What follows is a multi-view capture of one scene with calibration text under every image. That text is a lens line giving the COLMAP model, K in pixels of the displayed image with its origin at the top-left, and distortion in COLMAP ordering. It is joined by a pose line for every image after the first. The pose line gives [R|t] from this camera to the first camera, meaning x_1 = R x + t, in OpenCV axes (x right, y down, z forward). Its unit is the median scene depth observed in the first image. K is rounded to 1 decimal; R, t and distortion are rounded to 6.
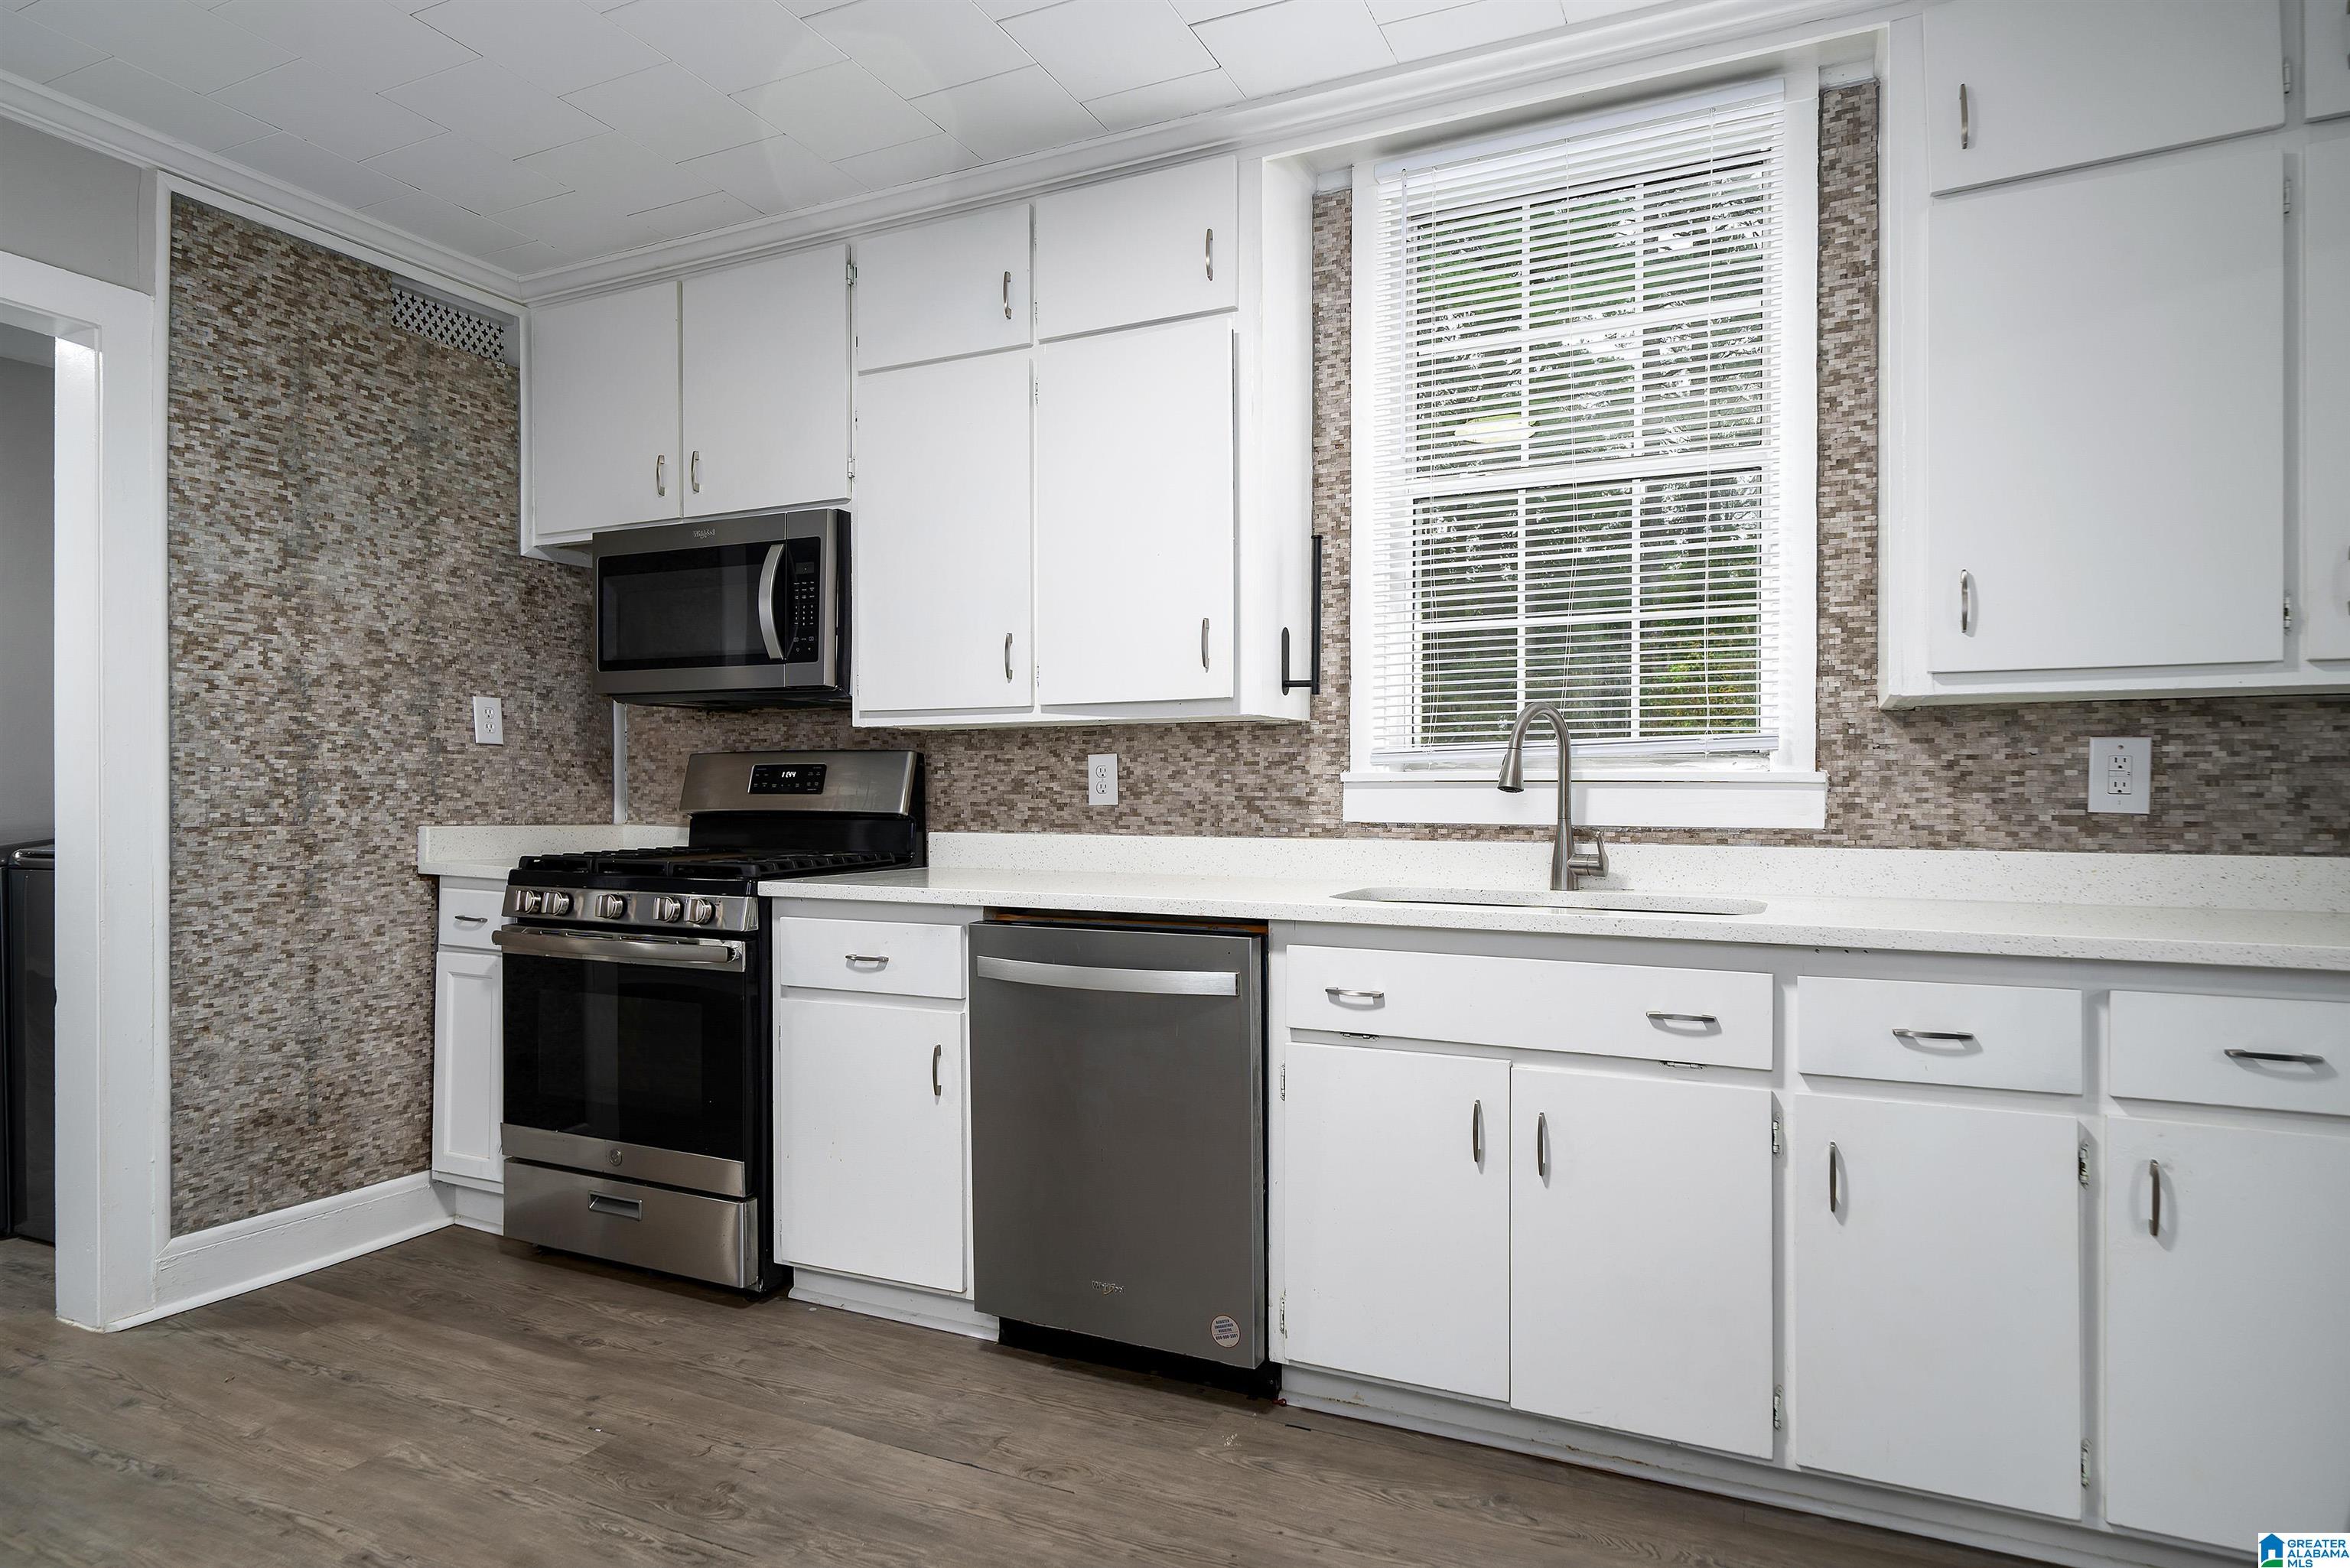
lens RADIAL K [[1311.4, 0, 1177.6], [0, 1311.4, 792.2], [0, 0, 1]] dist [-0.004601, -0.000897]
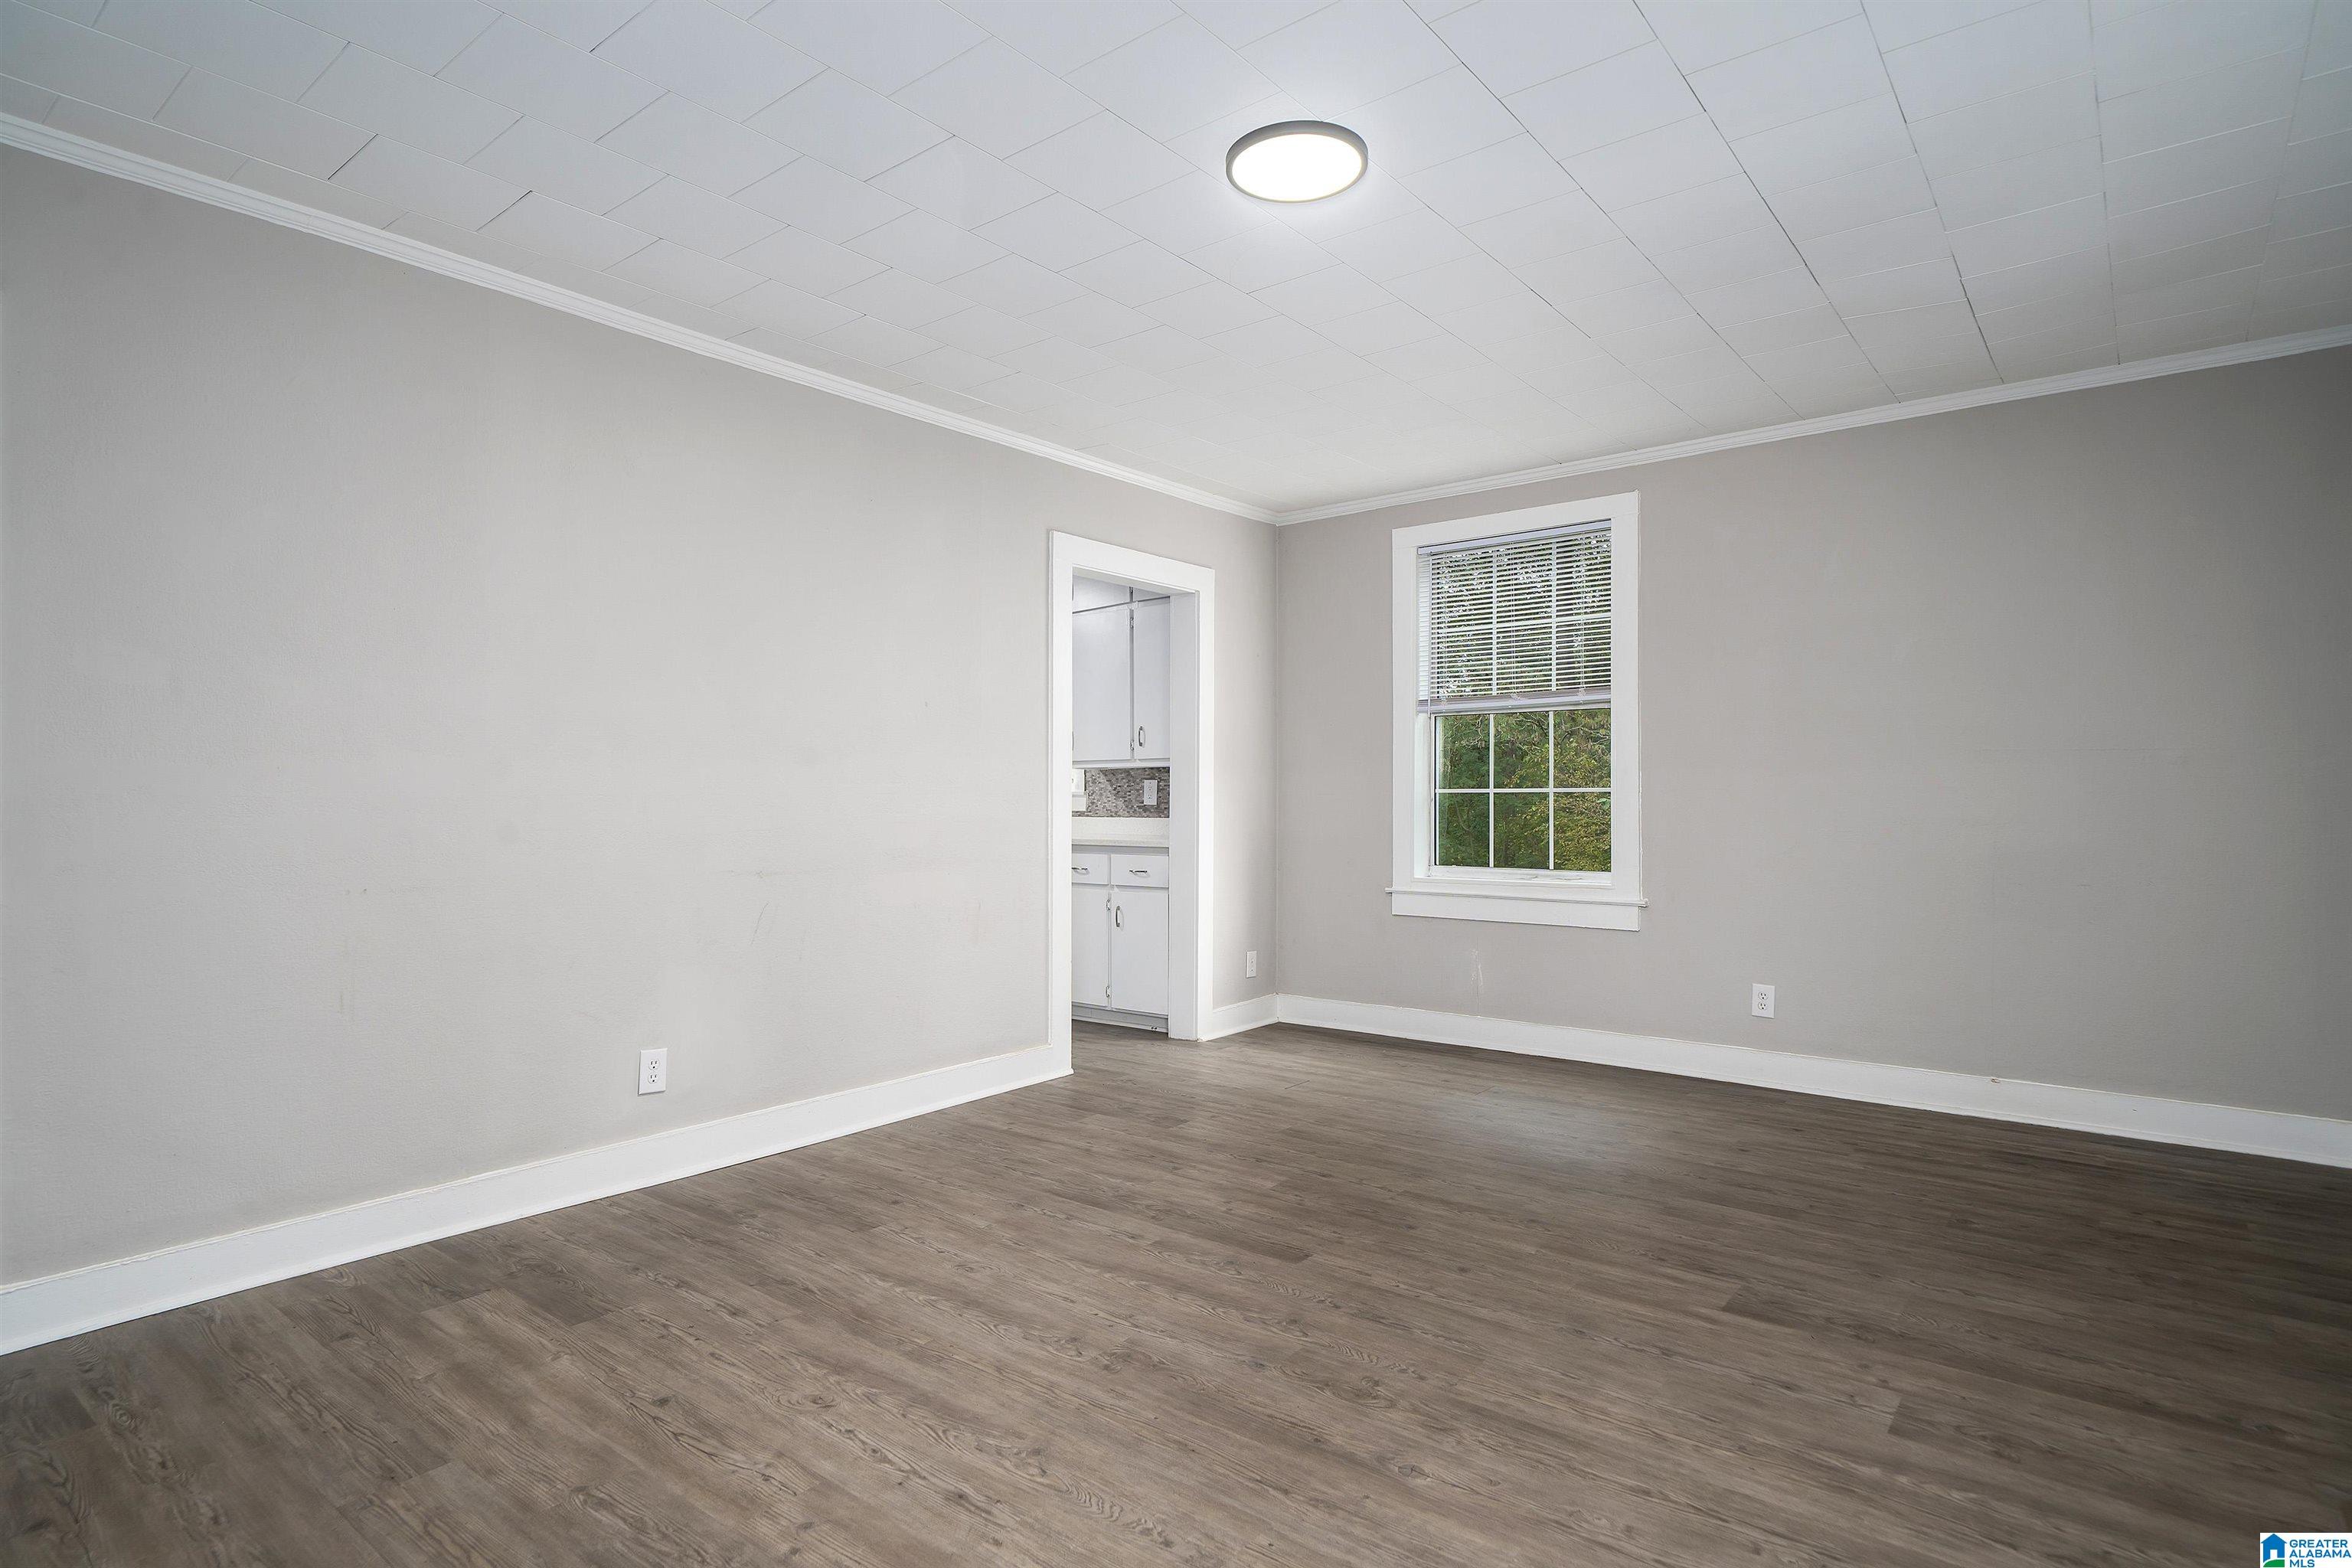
lens RADIAL K [[1216.5, 0, 1168.0], [0, 1216.5, 796.6], [0, 0, 1]] dist [-0.001911, 0.000735]
pose [[0.977001, -0.001853, -0.213227, 1.102211], [0.000664, 0.999984, -0.005646, 0.010364], [0.213234, 0.005375, 0.976986, -1.409240]]
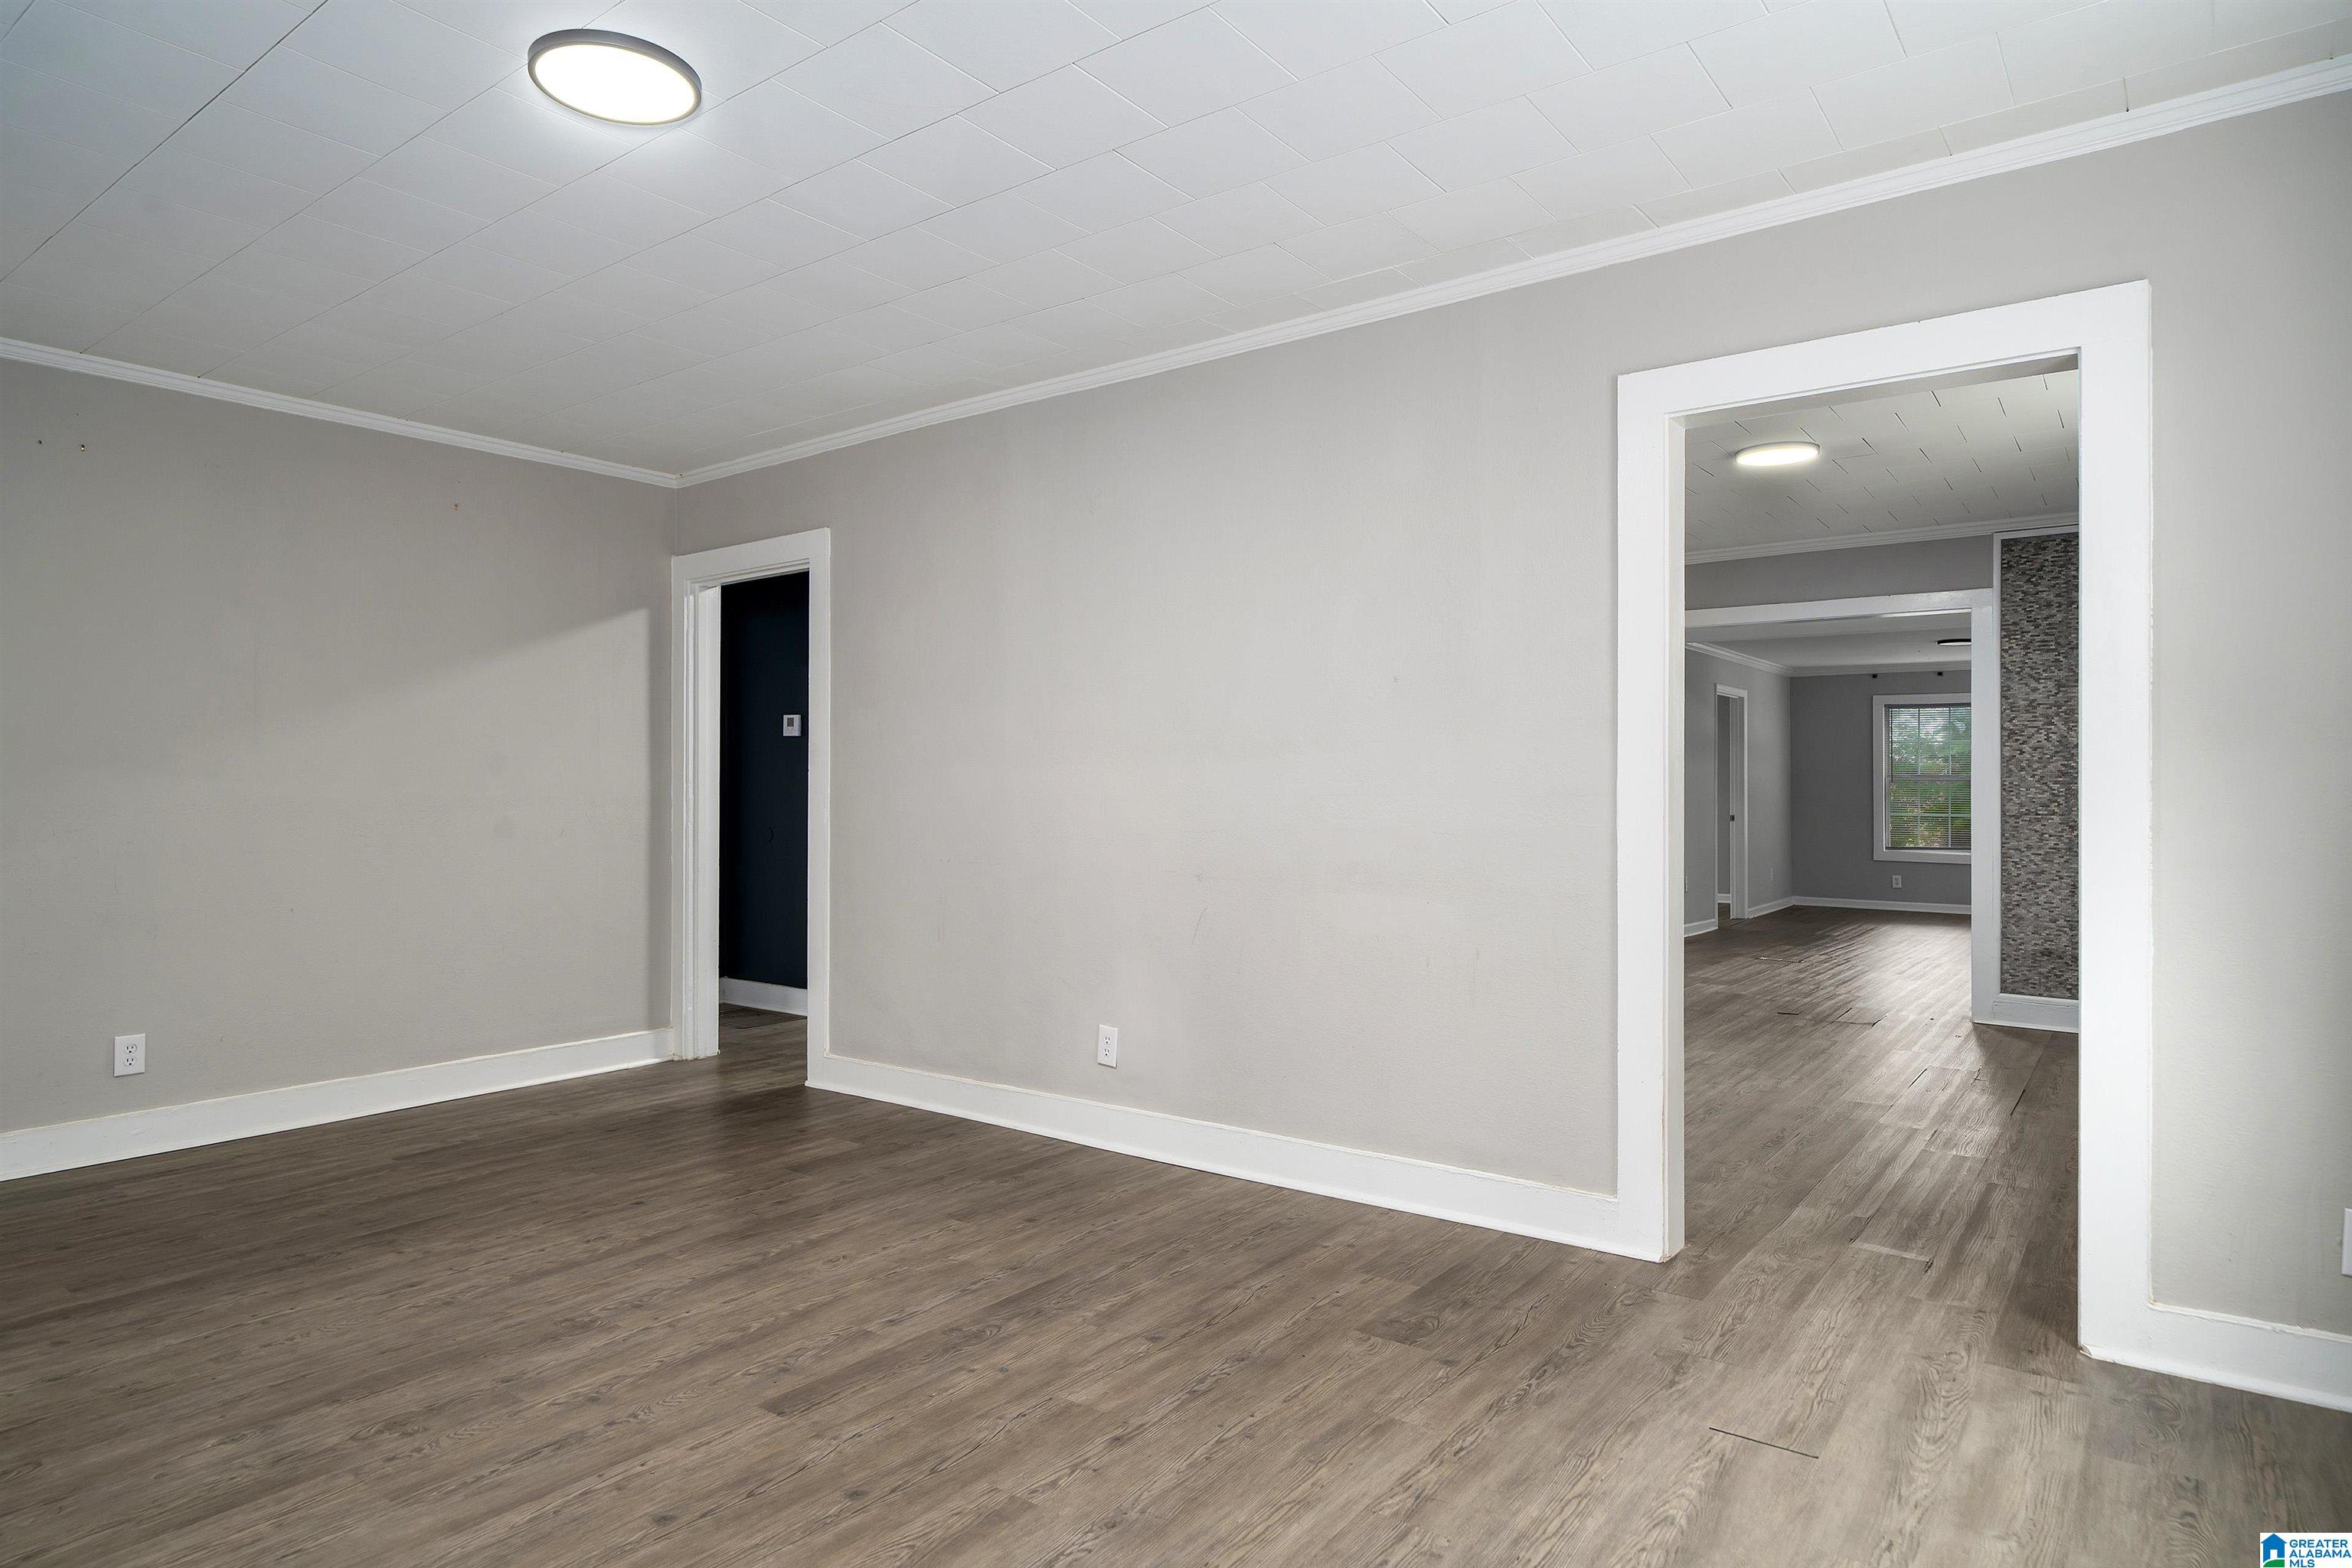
lens RADIAL K [[1357.4, 0, 1183.2], [0, 1357.4, 768.9], [0, 0, 1]] dist [-0.001150, -0.001228]
pose [[-0.182675, -0.016193, -0.983040, 1.799422], [-0.007830, 0.999857, -0.015015, -0.006476], [0.983142, 0.004955, -0.182775, 0.017374]]
